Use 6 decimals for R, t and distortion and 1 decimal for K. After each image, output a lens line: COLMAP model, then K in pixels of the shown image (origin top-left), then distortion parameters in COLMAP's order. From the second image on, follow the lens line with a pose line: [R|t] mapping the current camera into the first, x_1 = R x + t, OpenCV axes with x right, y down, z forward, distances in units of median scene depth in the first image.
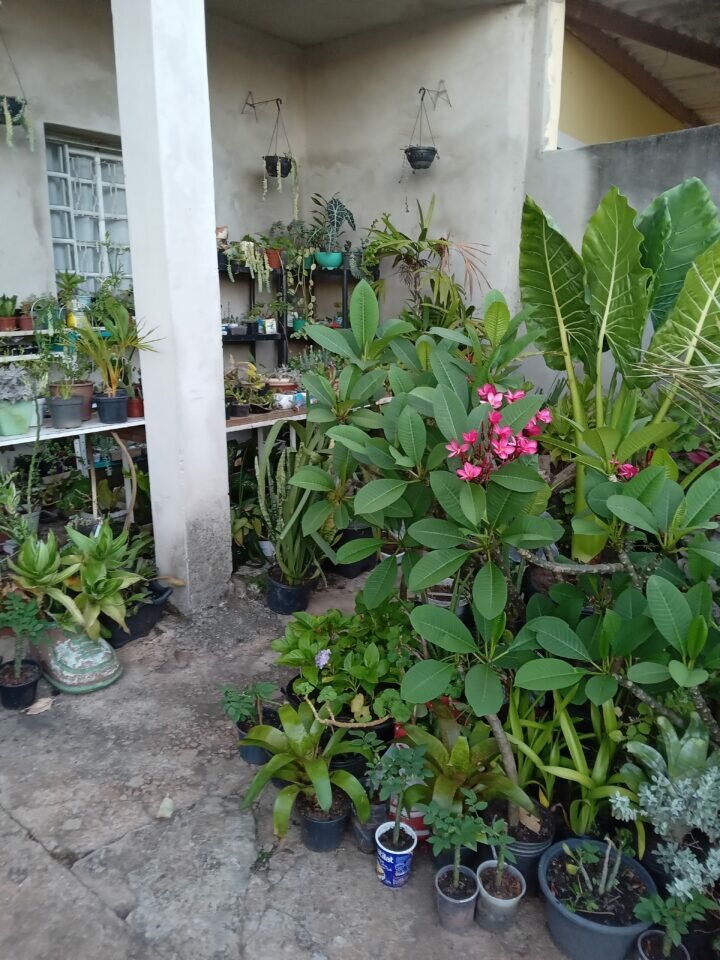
lens RADIAL K [[686.7, 0, 360.0], [0, 686.7, 480.0], [0, 0, 1]] dist [0.030386, -0.067993]
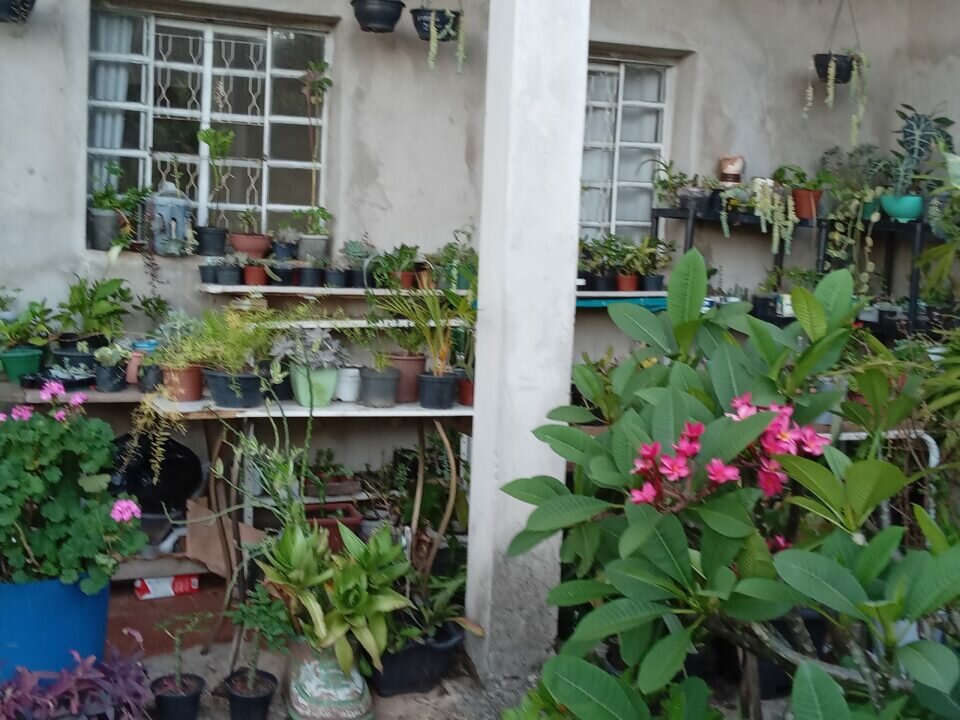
lens RADIAL K [[1192.7, 0, 480.0], [0, 1192.7, 360.0], [0, 0, 1]] dist [0.014275, -0.007034]
pose [[0.860021, 0.087242, -0.502745, 0.286475], [-0.169930, 0.978002, -0.120978, 0.014910], [0.481131, 0.189475, 0.855928, -0.121900]]
